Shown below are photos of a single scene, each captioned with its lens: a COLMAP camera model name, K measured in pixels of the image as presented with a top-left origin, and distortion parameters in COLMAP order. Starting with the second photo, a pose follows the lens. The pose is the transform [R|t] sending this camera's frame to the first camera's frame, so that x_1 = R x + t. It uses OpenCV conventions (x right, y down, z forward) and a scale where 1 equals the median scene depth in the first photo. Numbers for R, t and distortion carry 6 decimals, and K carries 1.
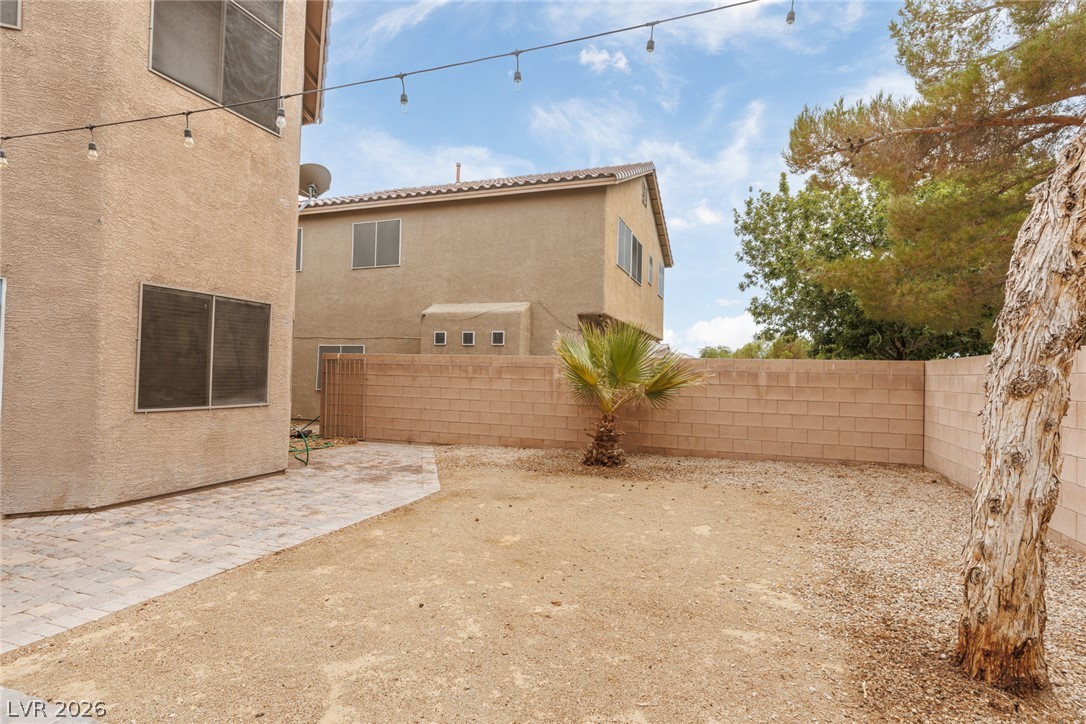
lens RADIAL K [[539.6, 0, 543.0], [0, 539.6, 362.0], [0, 0, 1]] dist [0.001634, 0.000114]
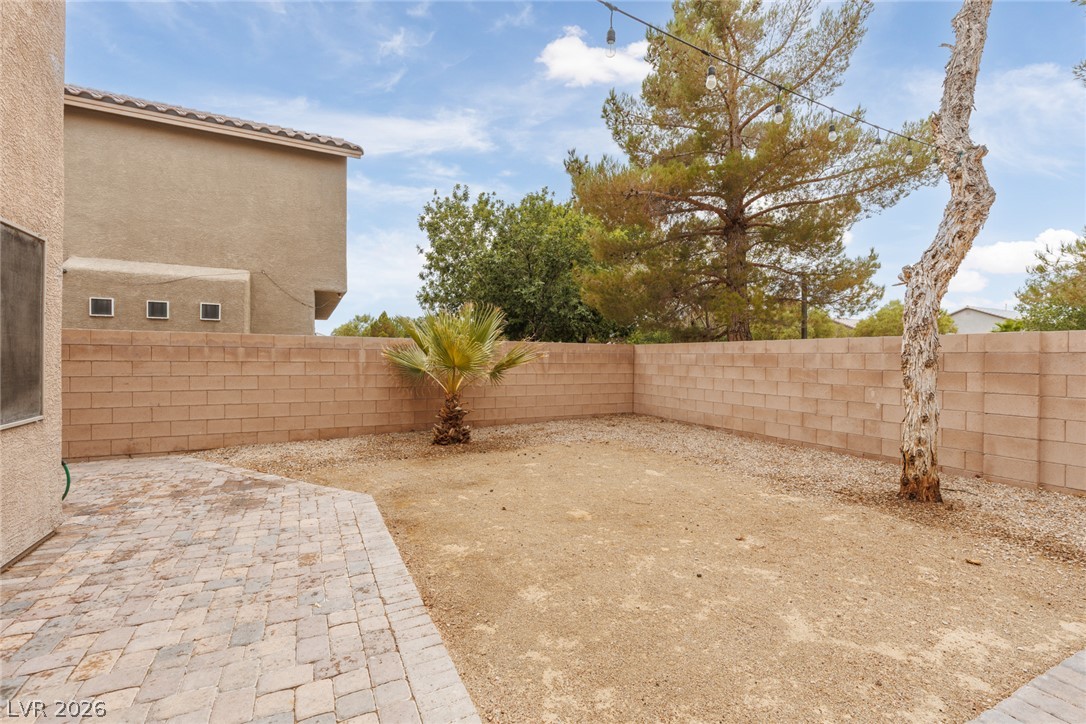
lens RADIAL K [[488.7, 0, 543.0], [0, 488.7, 362.0], [0, 0, 1]] dist [0.007143, -0.000346]
pose [[0.683683, -0.022539, 0.729431, -0.474354], [-0.009571, 0.999160, 0.039844, -0.005310], [-0.729717, -0.034222, 0.682893, 0.237111]]
